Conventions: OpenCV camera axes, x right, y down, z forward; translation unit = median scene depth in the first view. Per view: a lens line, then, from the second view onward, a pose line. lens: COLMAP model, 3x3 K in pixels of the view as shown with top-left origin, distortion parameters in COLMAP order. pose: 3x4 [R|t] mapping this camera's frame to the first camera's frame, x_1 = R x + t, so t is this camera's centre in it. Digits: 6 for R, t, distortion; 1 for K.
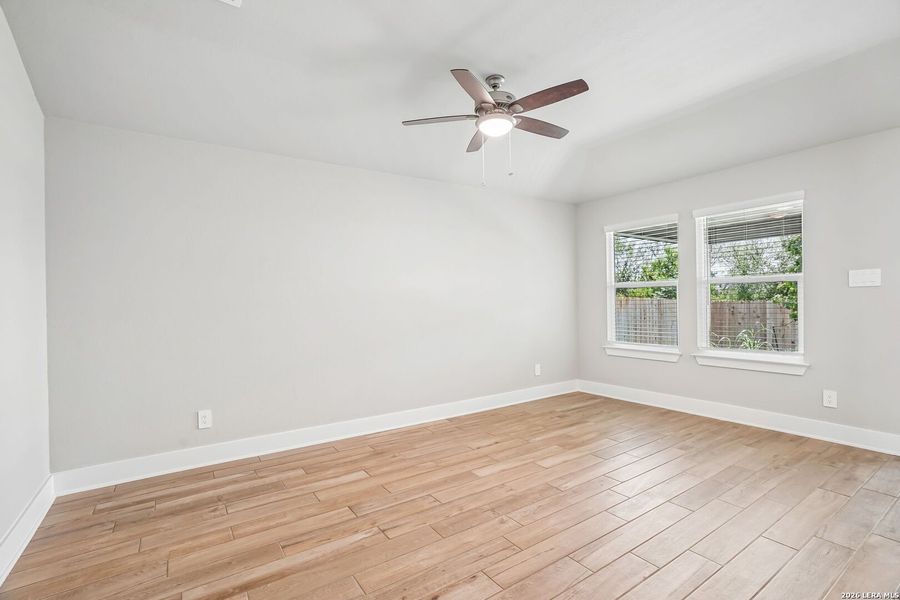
lens RADIAL K [[419.2, 0, 449.4], [0, 419.2, 301.6], [0, 0, 1]] dist [-0.014888, 0.008531]
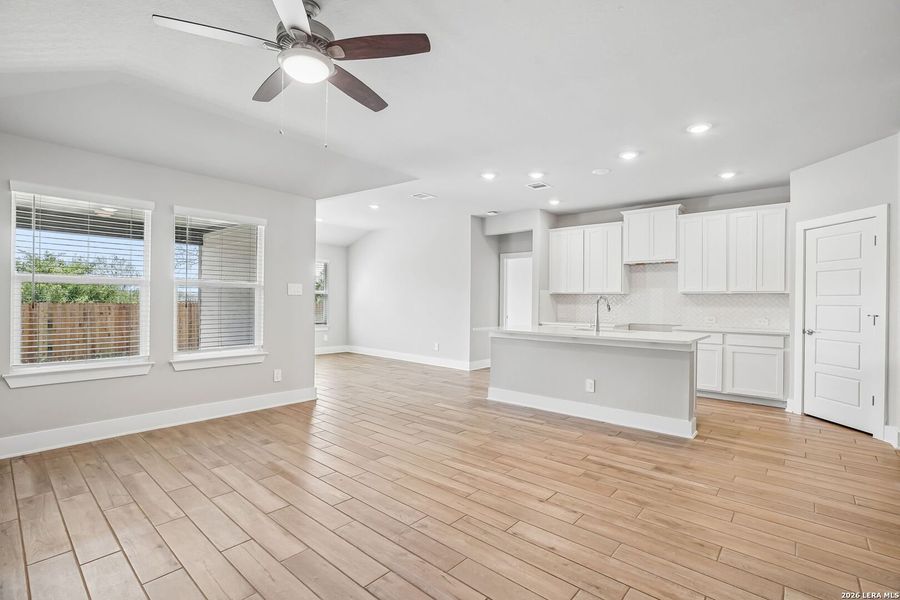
lens RADIAL K [[419.2, 0, 446.7], [0, 419.2, 305.7], [0, 0, 1]] dist [-0.014888, 0.008531]
pose [[-0.247891, 0.002422, 0.968785, -0.529171], [-0.007982, 0.999958, -0.004542, 0.004006], [-0.968755, -0.008858, -0.247861, 0.743812]]
